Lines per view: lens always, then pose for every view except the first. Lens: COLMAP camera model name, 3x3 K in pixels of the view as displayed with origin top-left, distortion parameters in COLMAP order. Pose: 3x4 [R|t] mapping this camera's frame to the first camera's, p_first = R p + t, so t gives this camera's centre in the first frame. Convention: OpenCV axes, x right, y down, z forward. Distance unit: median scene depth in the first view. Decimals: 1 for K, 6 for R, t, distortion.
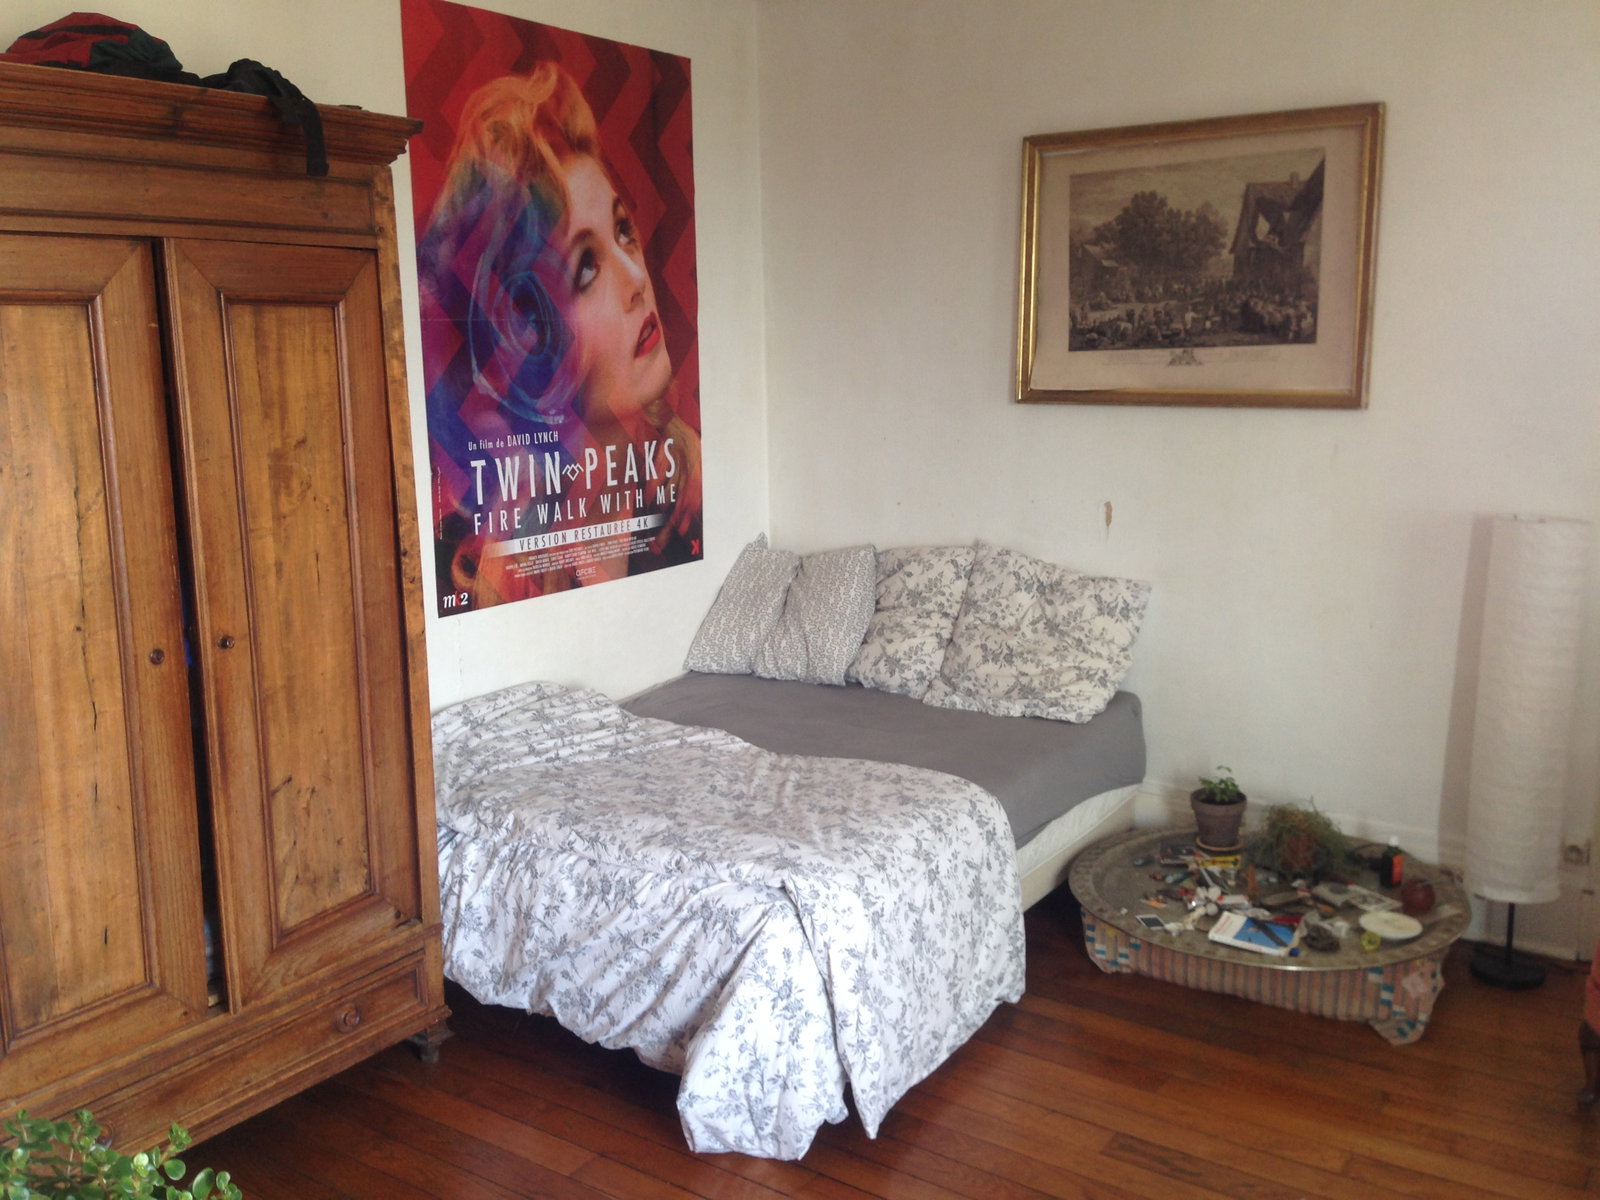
lens RADIAL K [[1455.7, 0, 800.0], [0, 1455.7, 600.0], [0, 0, 1]] dist [-0.013758, -0.013935]
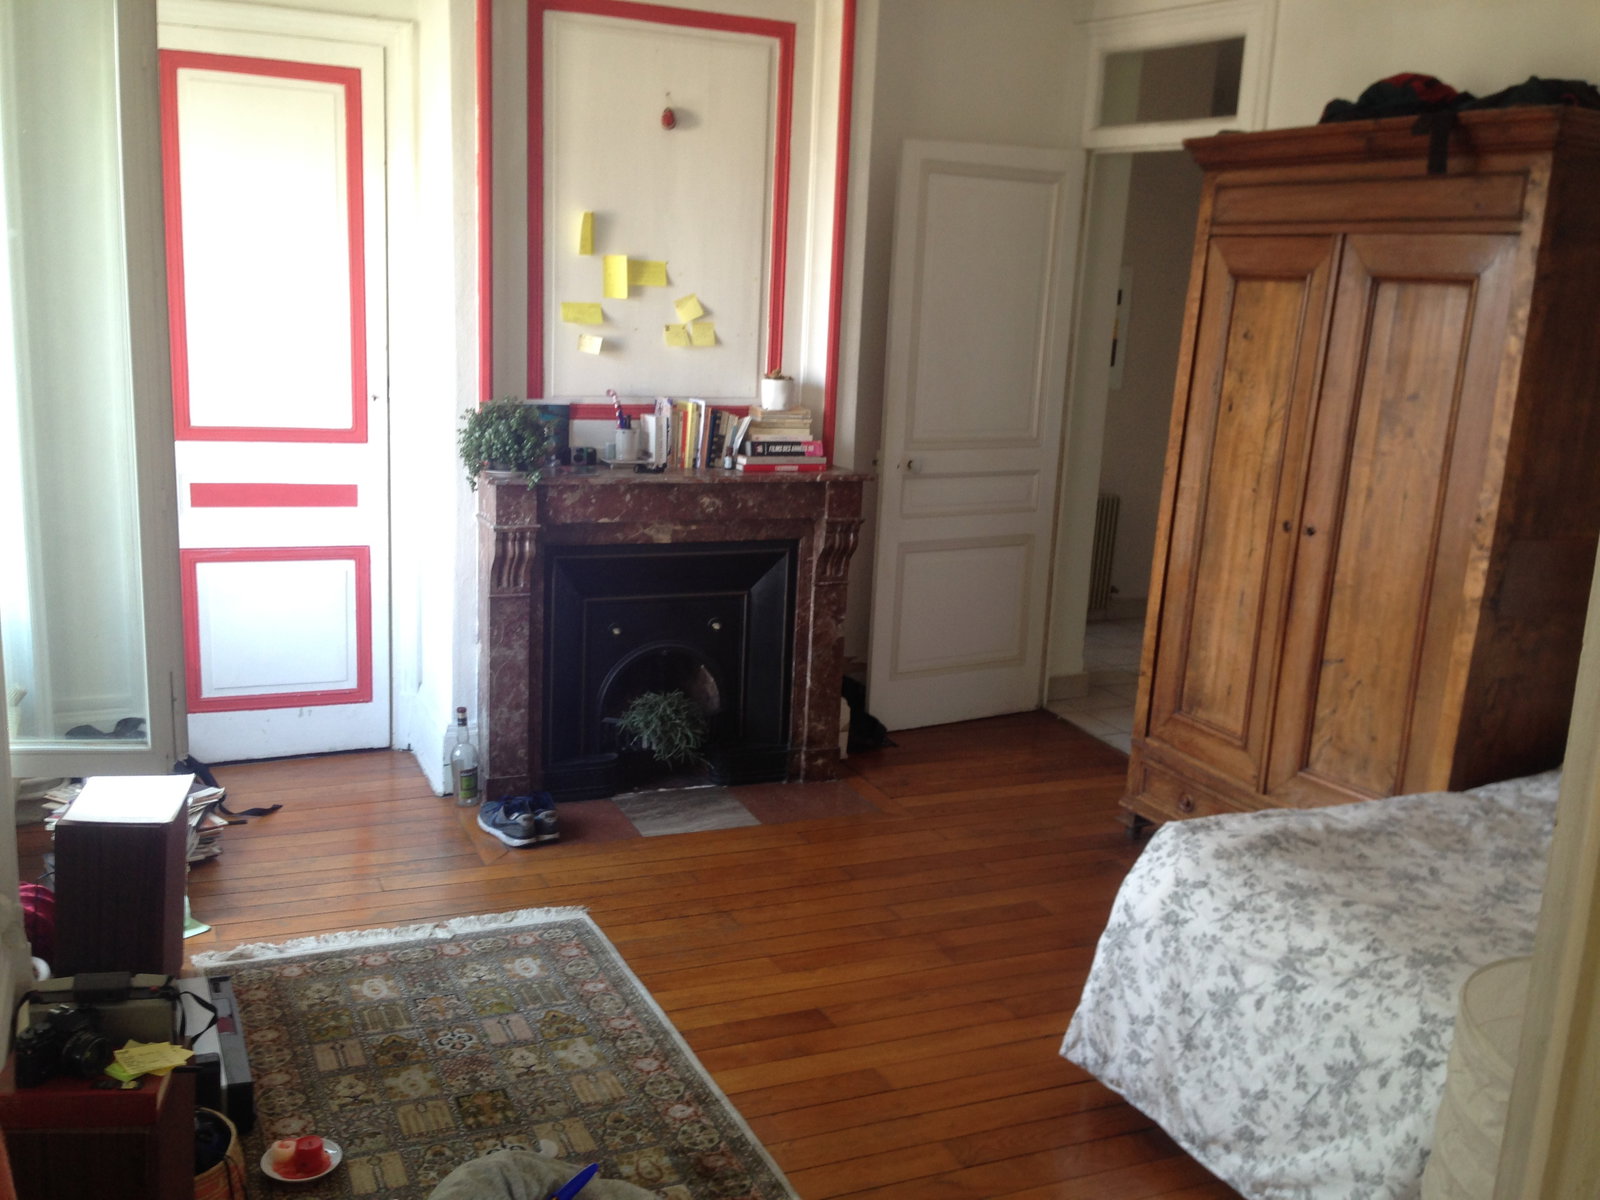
lens RADIAL K [[1455.7, 0, 800.0], [0, 1455.7, 600.0], [0, 0, 1]] dist [-0.013758, -0.013935]
pose [[-0.511866, 0.166735, -0.842729, 0.973560], [-0.198124, 0.931626, 0.304663, -0.223248], [0.835906, 0.322912, -0.443834, 1.187540]]
